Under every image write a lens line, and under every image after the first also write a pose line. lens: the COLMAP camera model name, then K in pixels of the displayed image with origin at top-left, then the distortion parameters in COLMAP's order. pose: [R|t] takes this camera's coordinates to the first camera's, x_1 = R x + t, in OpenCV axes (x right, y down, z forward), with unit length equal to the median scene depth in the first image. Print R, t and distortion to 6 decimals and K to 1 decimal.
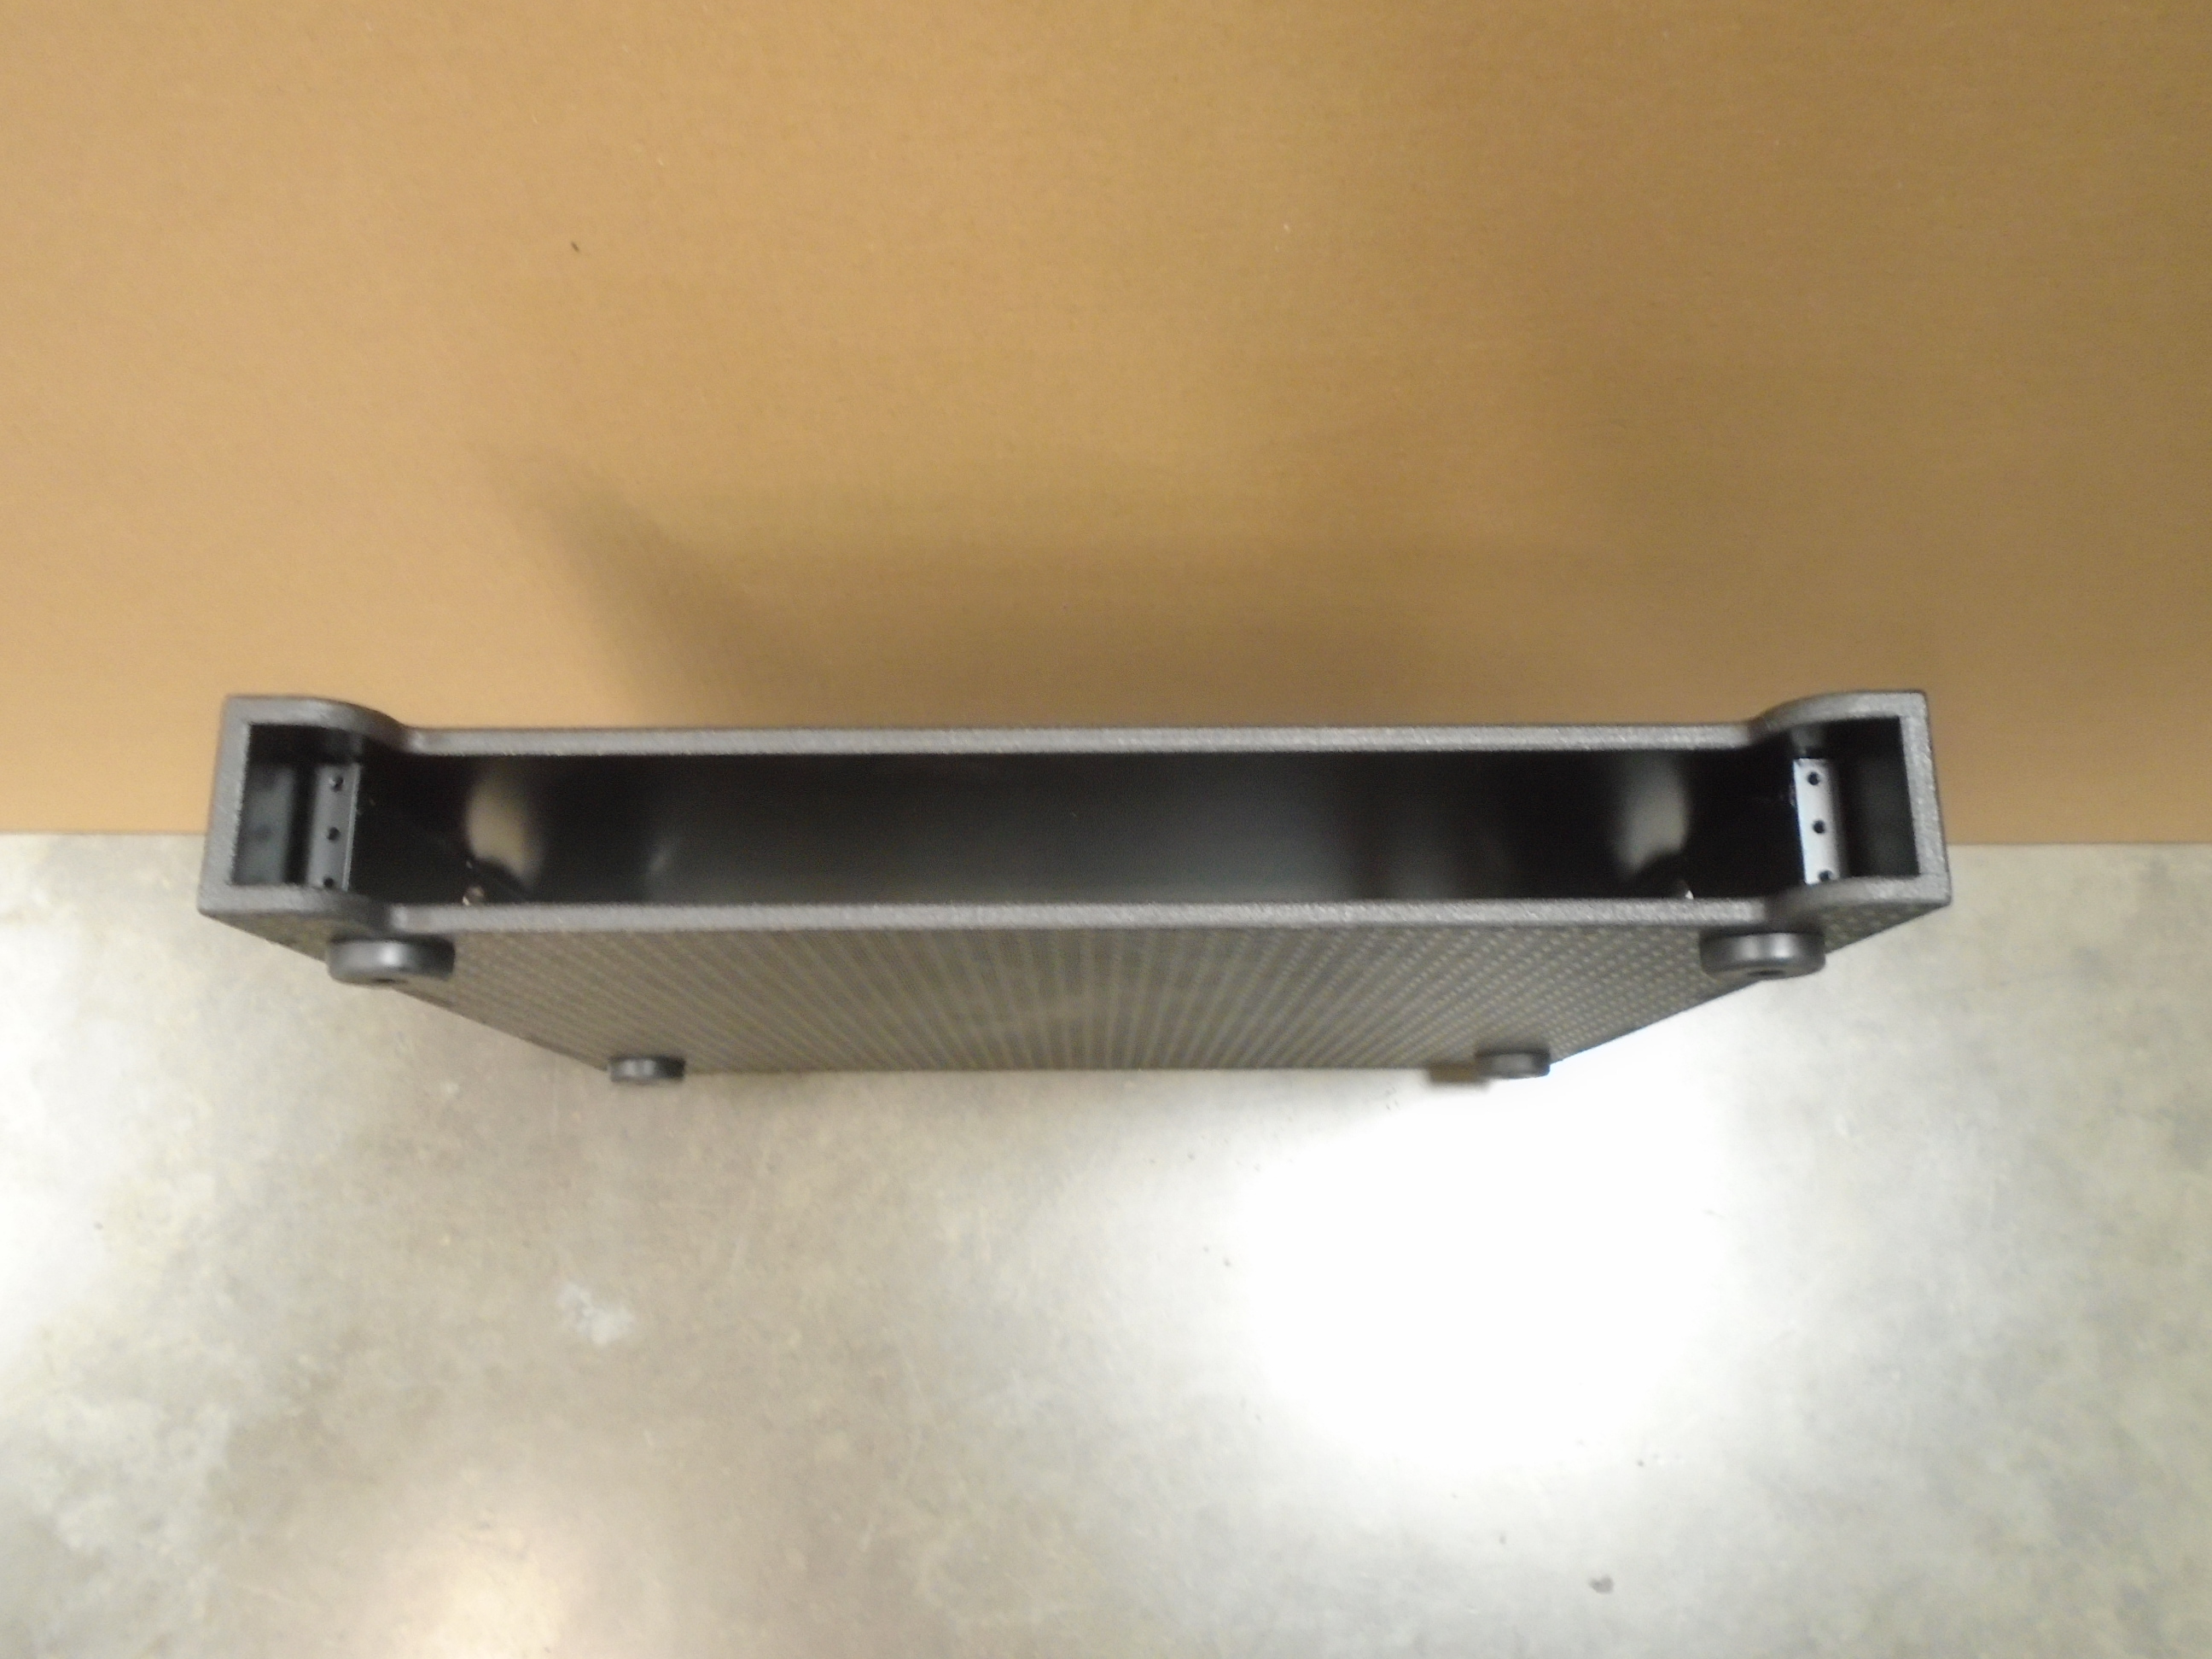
lens RADIAL K [[1708.1, 0, 1106.1], [0, 1708.1, 829.5], [0, 0, 1]] dist [-0.005143, -0.001746]
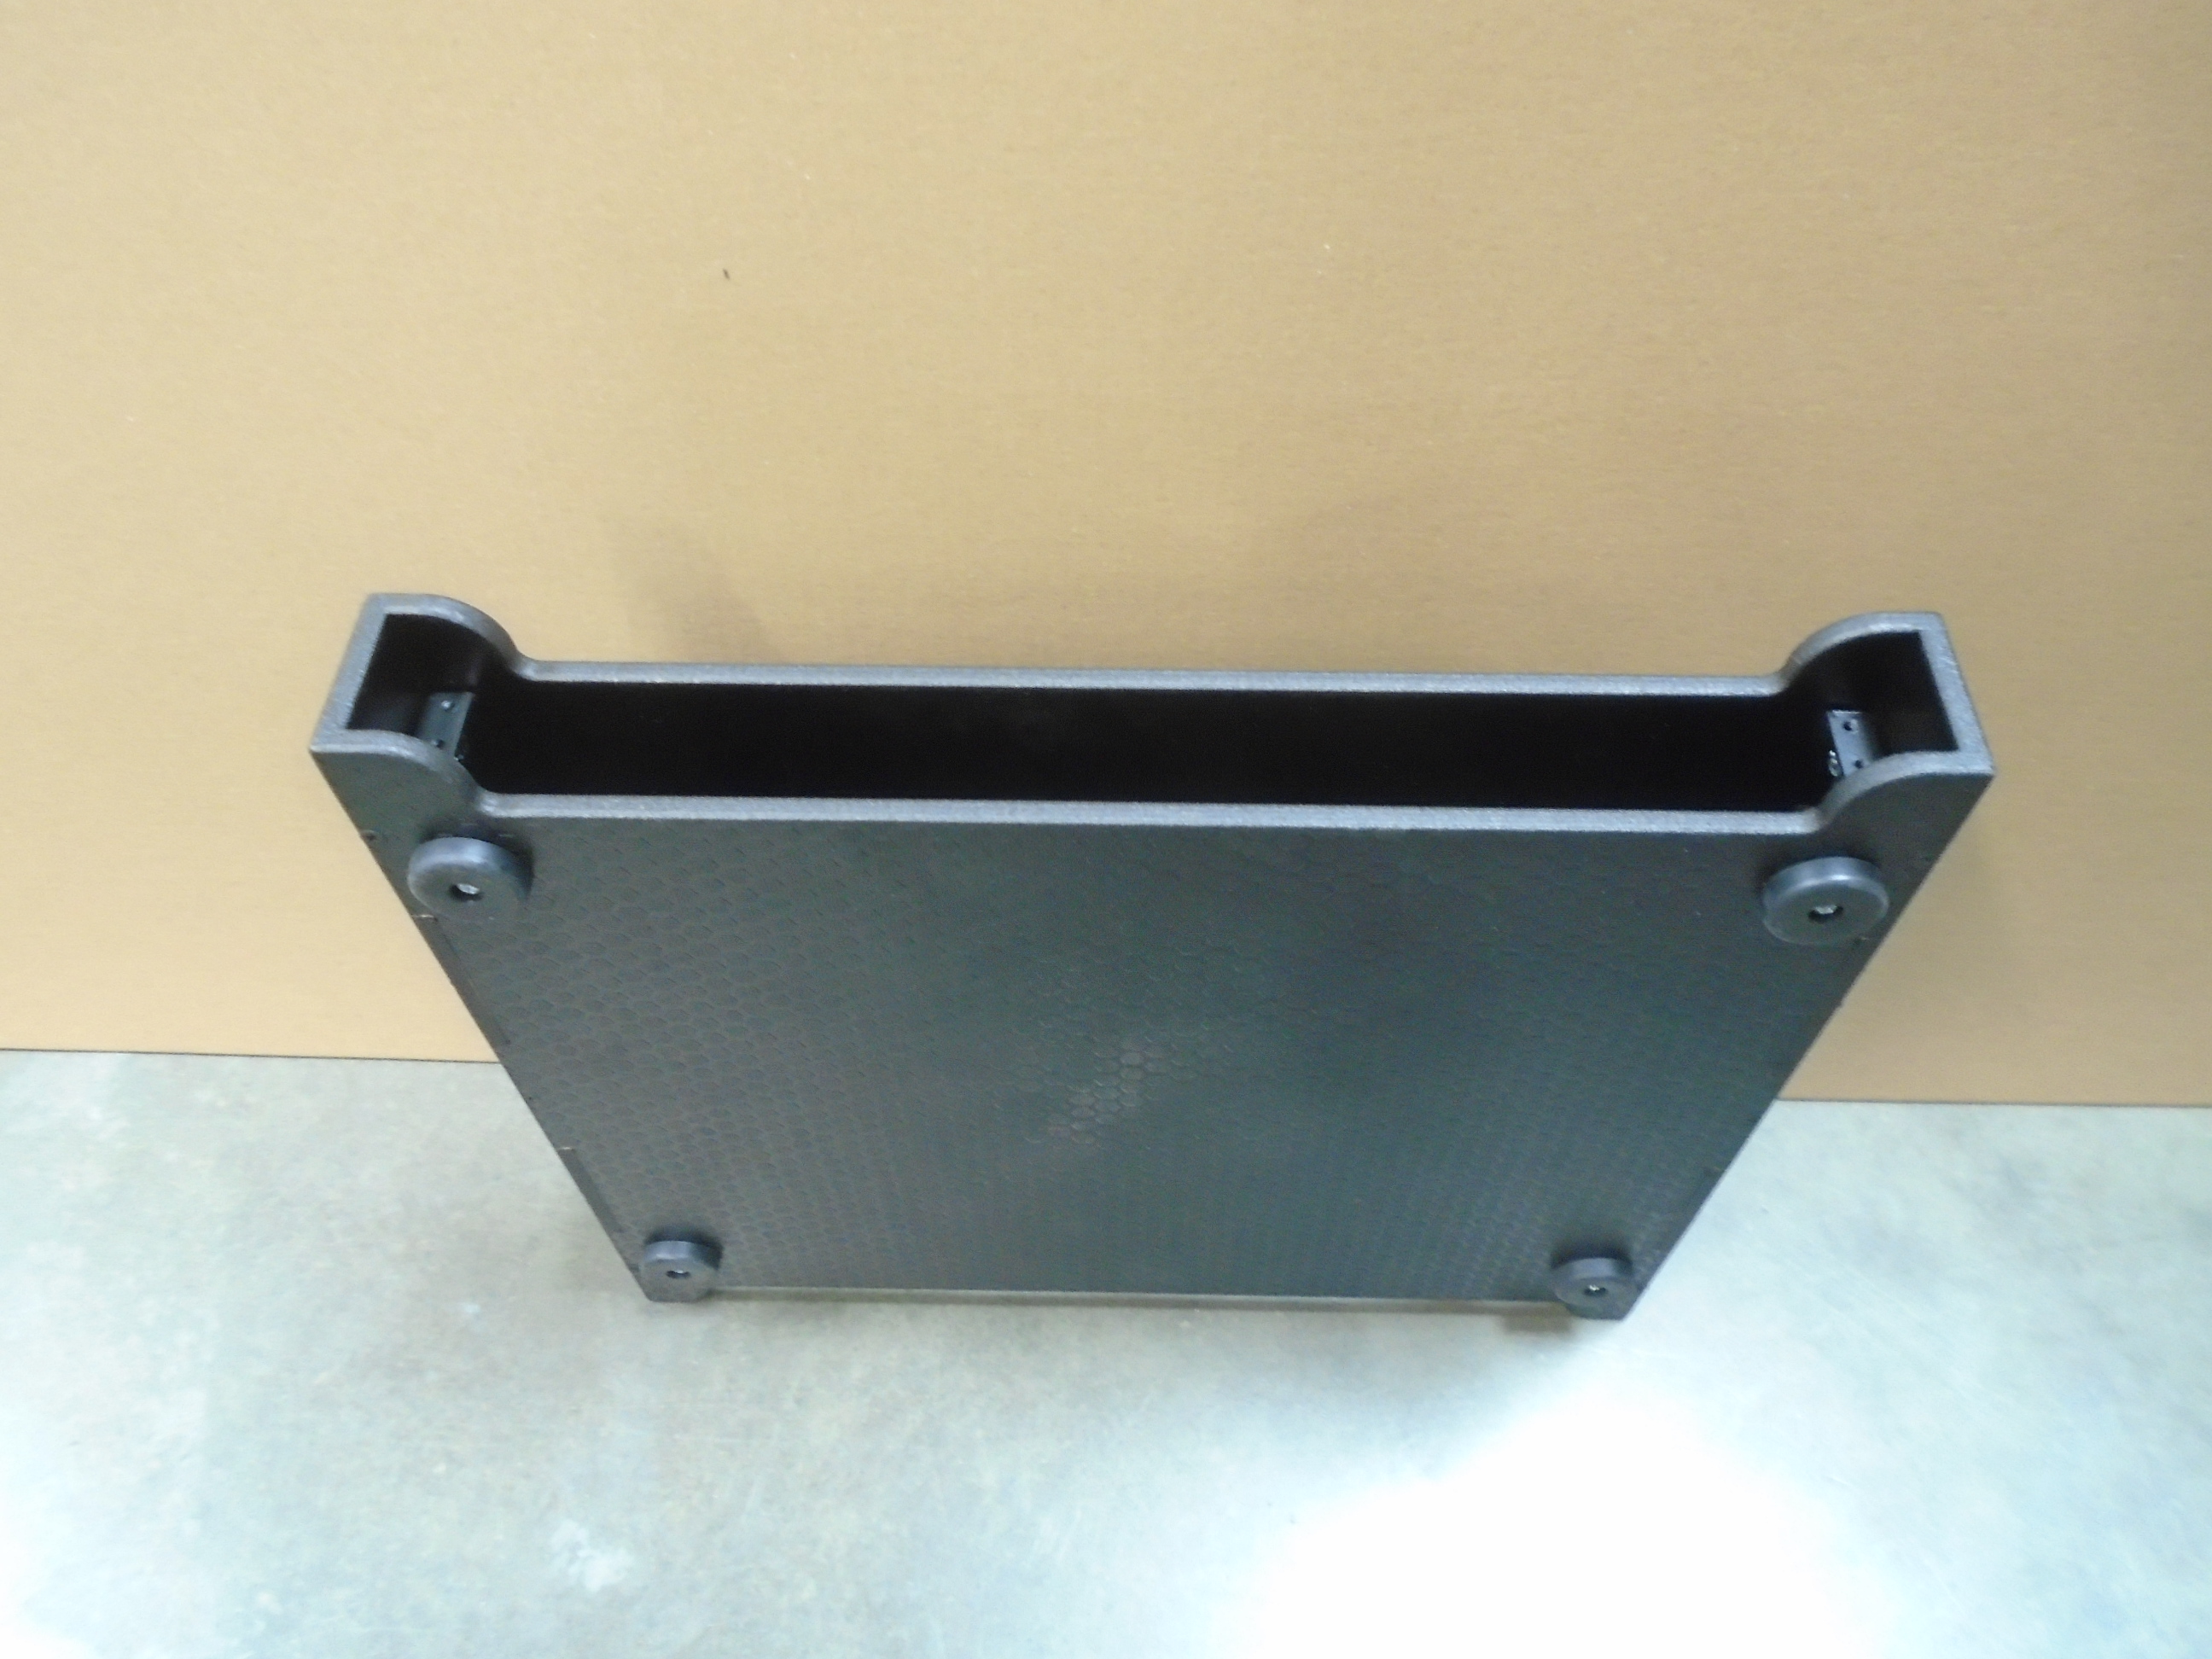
lens RADIAL K [[1708.1, 0, 1107.7], [0, 1708.1, 829.8], [0, 0, 1]] dist [-0.005143, -0.001746]
pose [[0.999408, 0.011840, -0.032316, -0.001664], [-0.022988, 0.928456, -0.370730, 0.255015], [0.025615, 0.371253, 0.928178, 0.027329]]
